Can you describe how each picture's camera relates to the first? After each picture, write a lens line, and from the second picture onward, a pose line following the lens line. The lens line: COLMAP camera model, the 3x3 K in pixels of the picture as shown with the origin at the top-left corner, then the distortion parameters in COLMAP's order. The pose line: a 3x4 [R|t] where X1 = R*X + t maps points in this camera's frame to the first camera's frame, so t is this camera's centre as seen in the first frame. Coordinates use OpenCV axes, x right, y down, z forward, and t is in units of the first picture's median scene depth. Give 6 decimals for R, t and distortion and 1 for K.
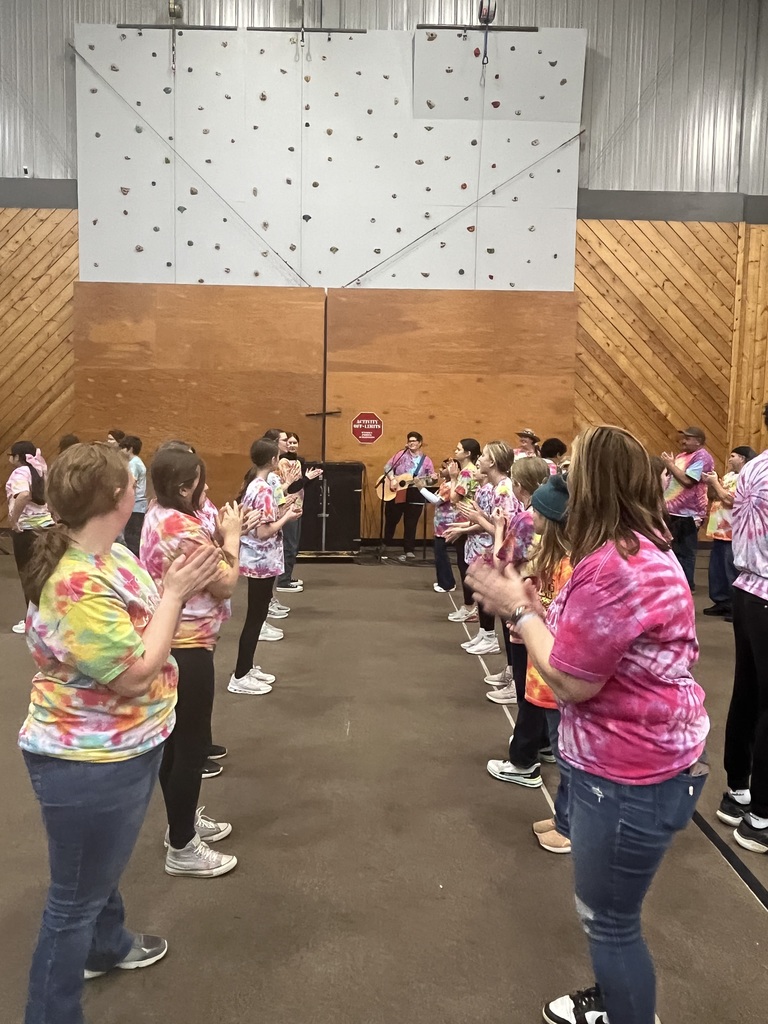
lens RADIAL K [[723.6, 0, 384.7], [0, 723.6, 507.2], [0, 0, 1]] dist [-0.013067, 0.000393]
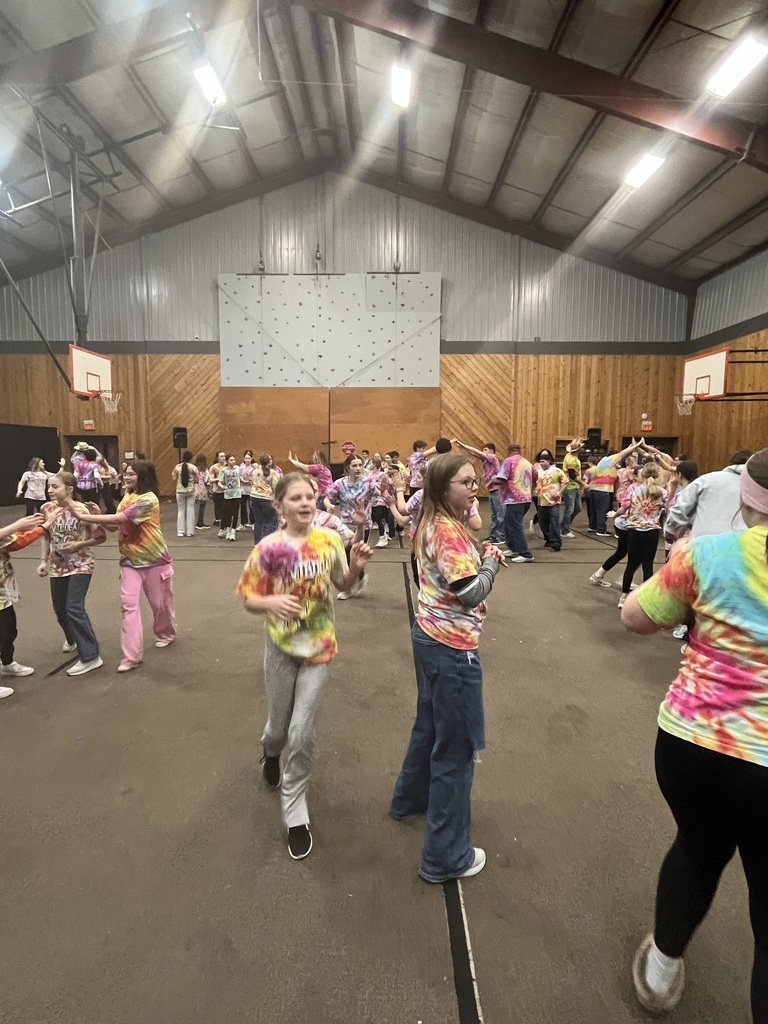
lens RADIAL K [[537.4, 0, 383.4], [0, 537.4, 513.1], [0, 0, 1]] dist [0.002648, 0.000007]
pose [[0.999572, -0.013042, -0.026182, 0.126895], [0.012917, 0.999904, -0.004969, 0.102599], [0.026245, 0.004629, 0.999645, -0.678447]]
